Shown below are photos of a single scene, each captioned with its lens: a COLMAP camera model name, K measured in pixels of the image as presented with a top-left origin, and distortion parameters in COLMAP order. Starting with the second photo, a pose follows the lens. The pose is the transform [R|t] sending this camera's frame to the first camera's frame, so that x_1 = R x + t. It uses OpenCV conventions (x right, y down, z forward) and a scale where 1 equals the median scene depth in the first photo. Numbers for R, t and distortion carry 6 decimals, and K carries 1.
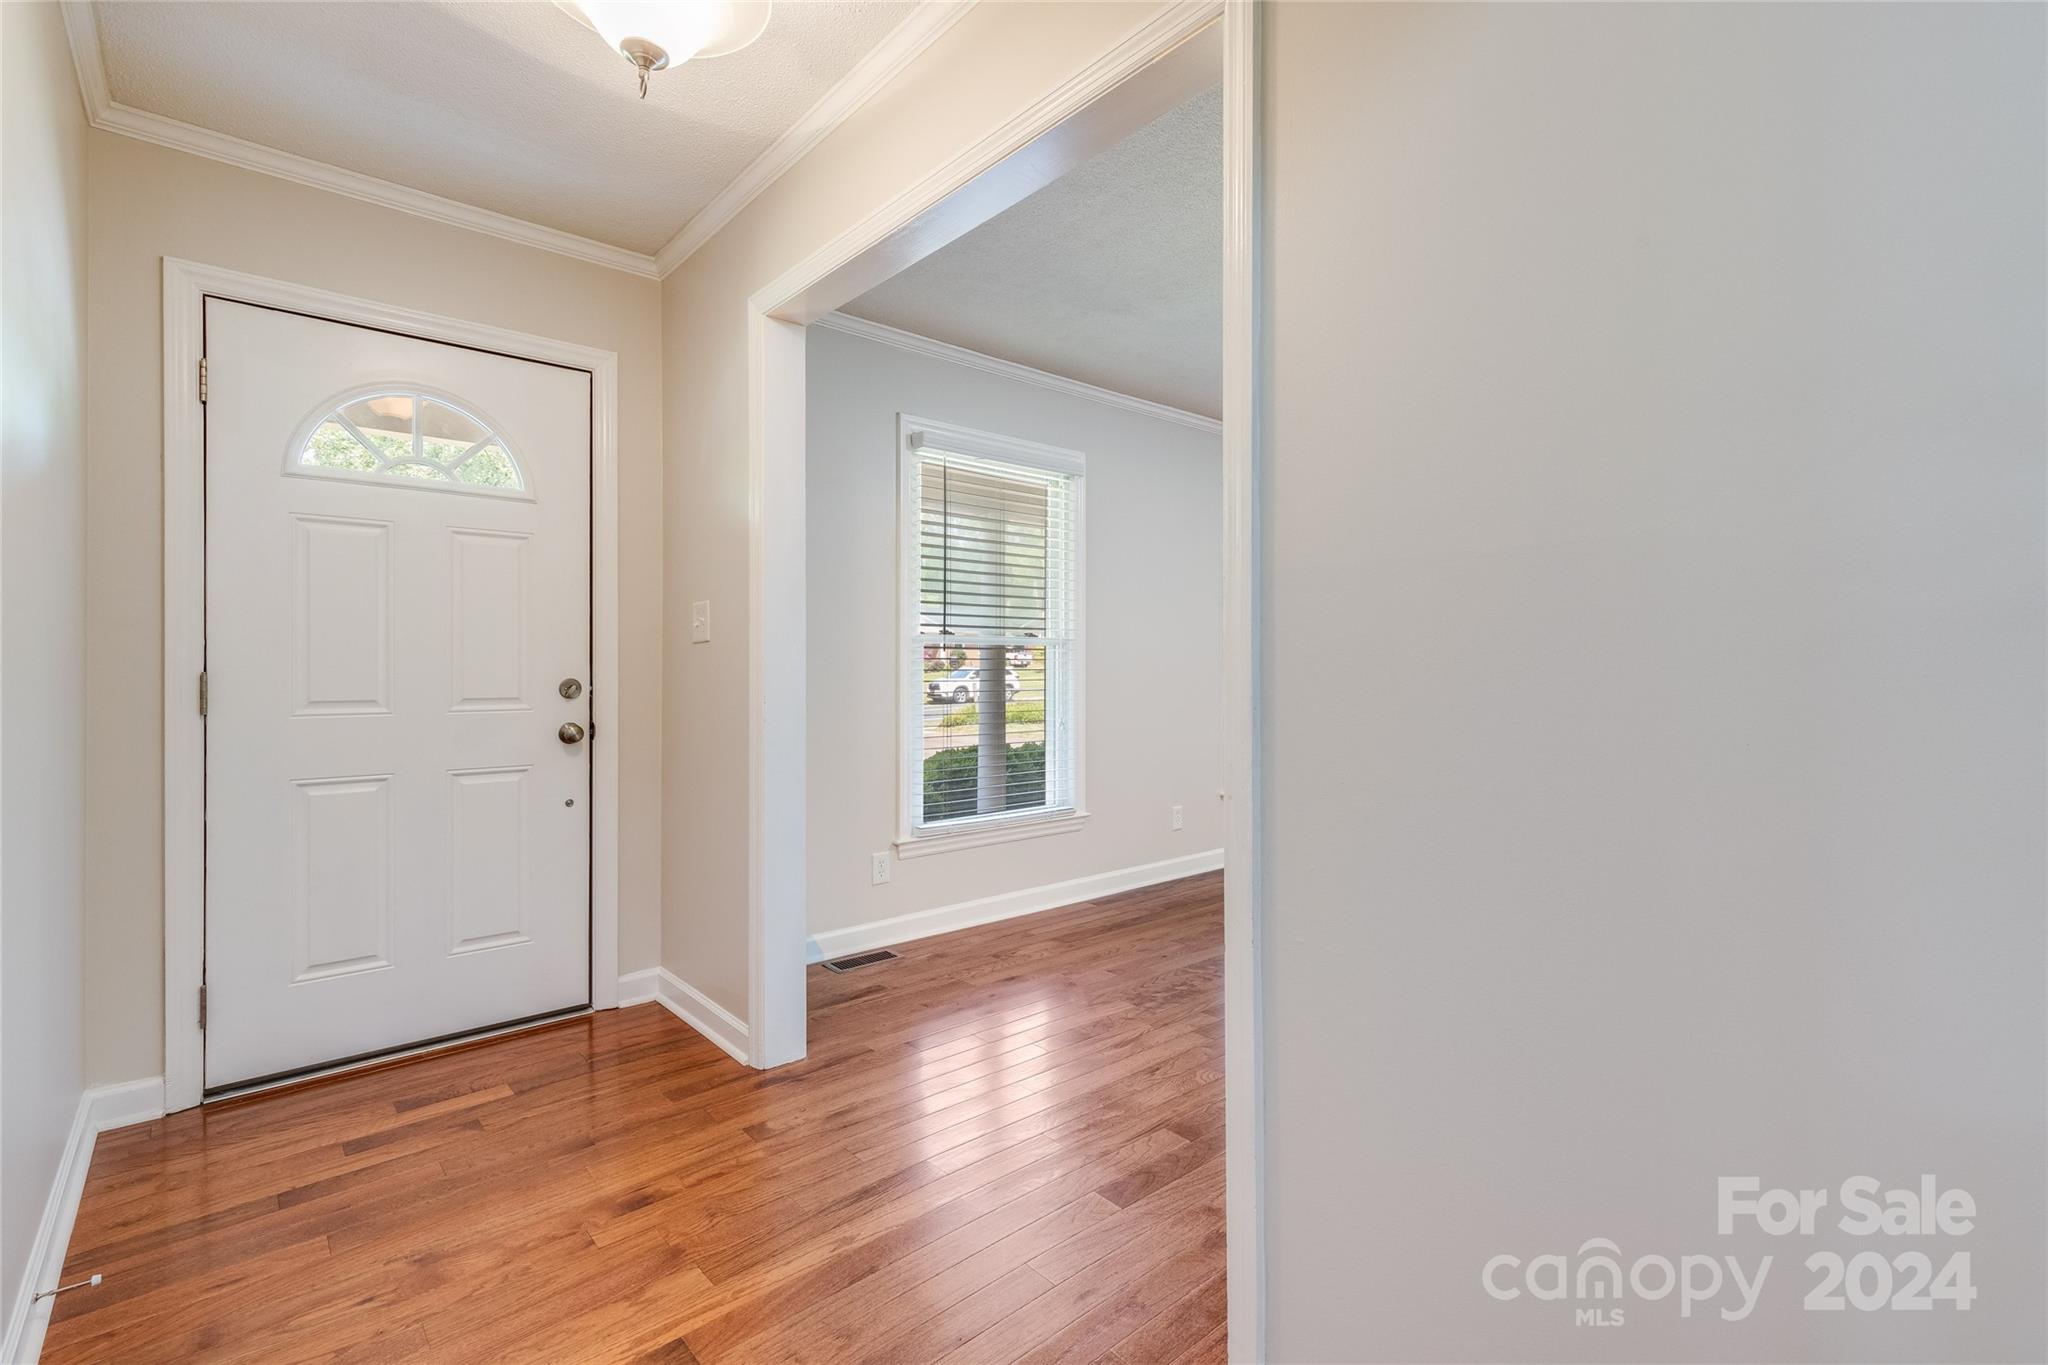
lens RADIAL K [[922.6, 0, 1051.1], [0, 922.6, 664.0], [0, 0, 1]] dist [0.010521, -0.000936]
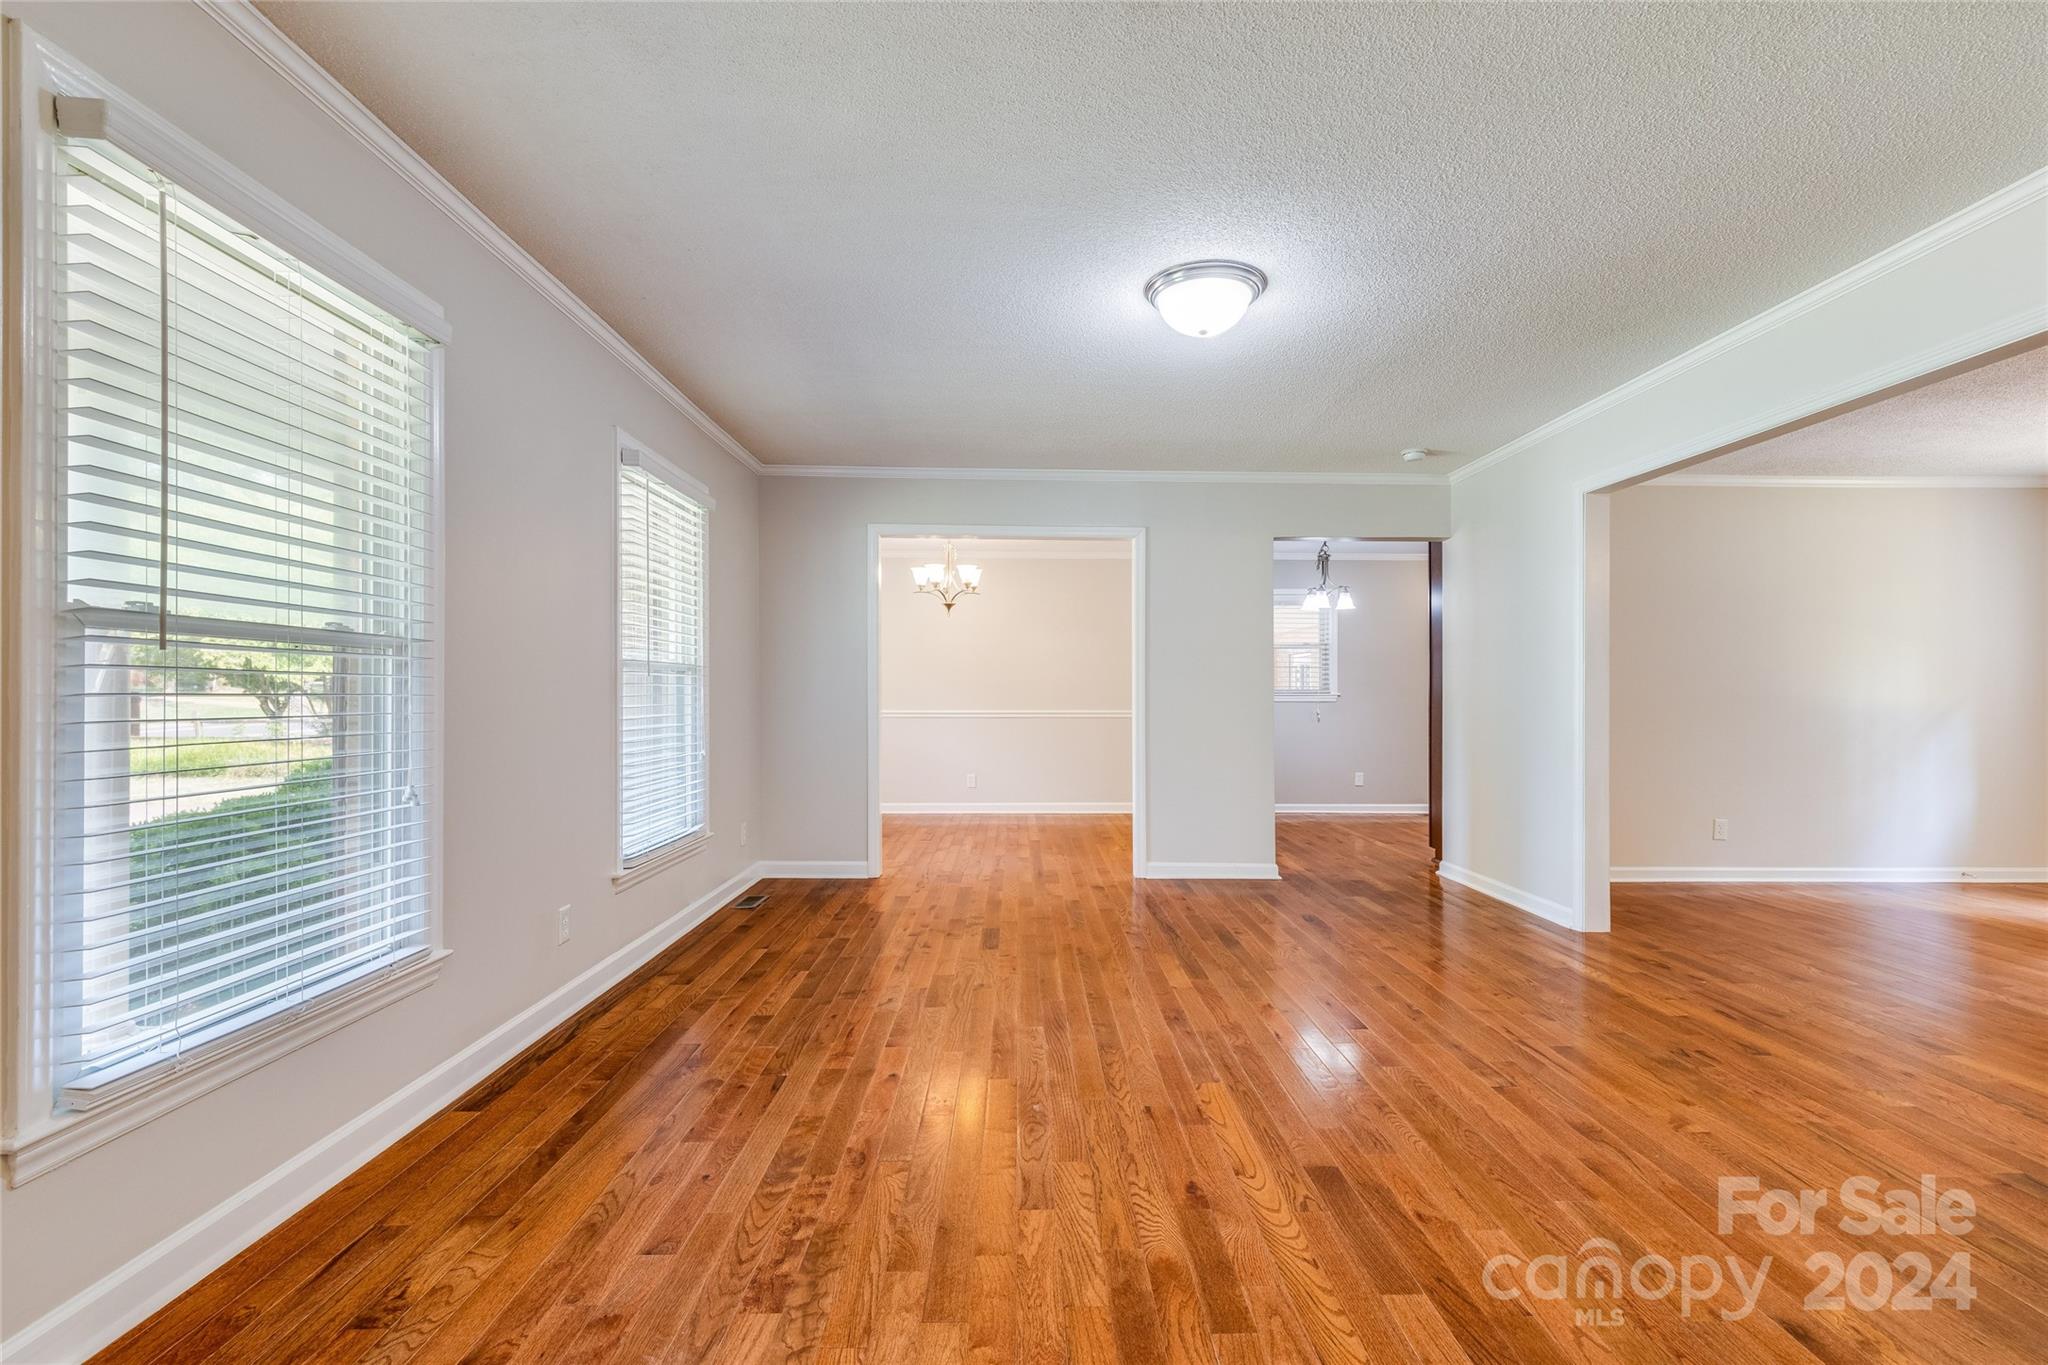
lens RADIAL K [[922.6, 0, 1030.1], [0, 922.6, 693.4], [0, 0, 1]] dist [0.010521, -0.000936]
pose [[0.659347, 0.003776, 0.751829, -0.198716], [-0.004238, 0.999990, -0.001305, 0.005654], [-0.751827, -0.002326, 0.659357, 0.476827]]
